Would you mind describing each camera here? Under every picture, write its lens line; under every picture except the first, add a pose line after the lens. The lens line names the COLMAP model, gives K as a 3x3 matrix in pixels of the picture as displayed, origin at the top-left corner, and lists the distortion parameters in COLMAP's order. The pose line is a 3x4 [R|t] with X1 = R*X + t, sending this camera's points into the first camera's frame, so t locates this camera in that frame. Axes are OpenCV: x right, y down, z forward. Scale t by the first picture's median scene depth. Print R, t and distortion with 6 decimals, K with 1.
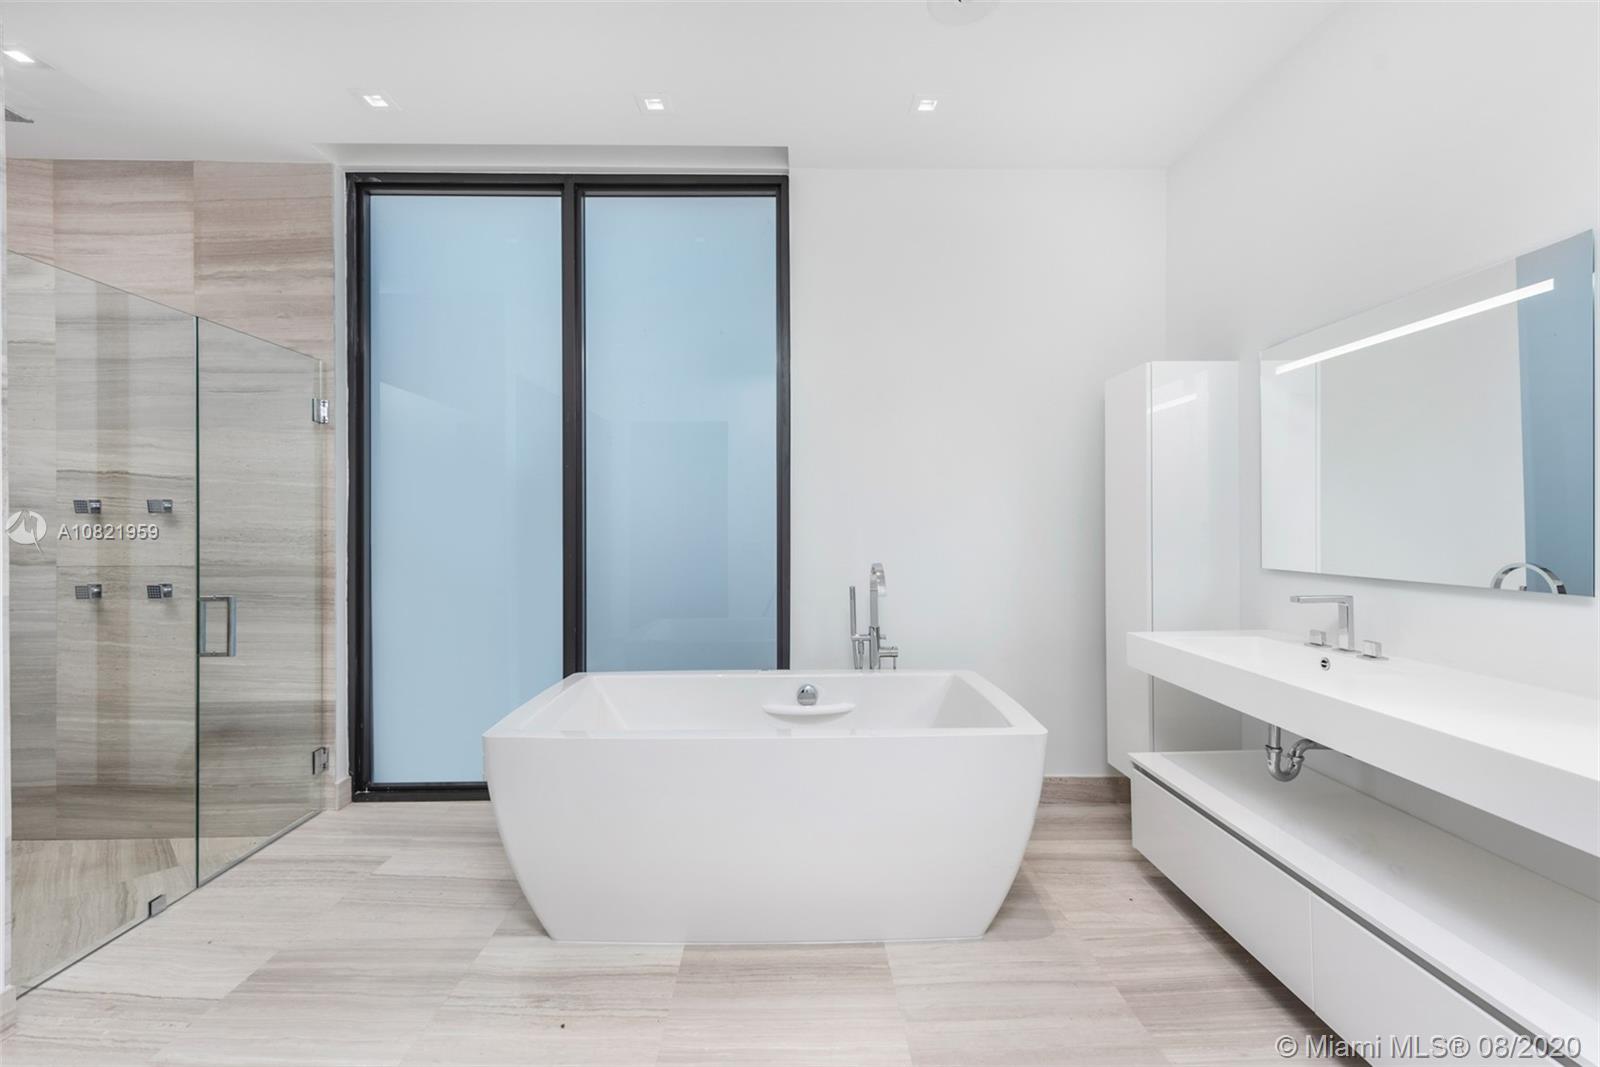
lens RADIAL K [[720.5, 0, 800.3], [0, 720.5, 525.8], [0, 0, 1]] dist [0.009999, -0.000794]
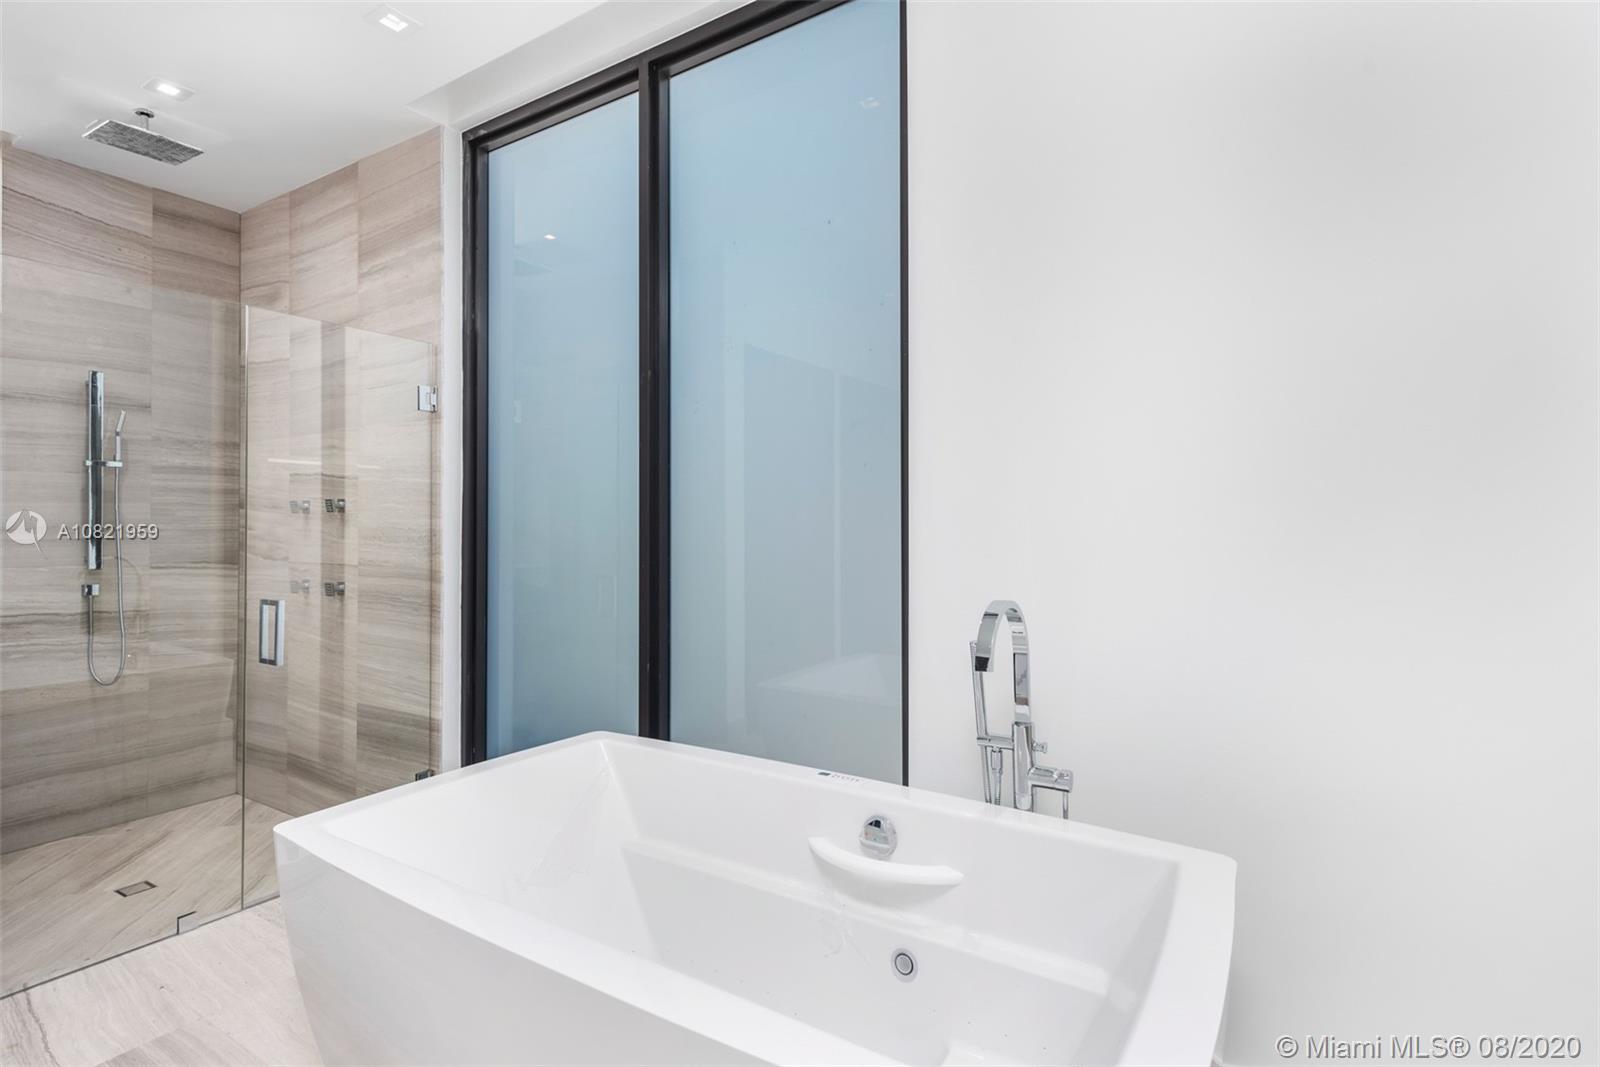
lens RADIAL K [[794.2, 0, 796.6], [0, 794.2, 515.2], [0, 0, 1]] dist [0.019203, -0.000274]
pose [[0.821316, -0.006243, -0.570440, 0.287787], [-0.000124, 0.999938, -0.011121, -0.001097], [0.570474, 0.009205, 0.821264, 0.438274]]
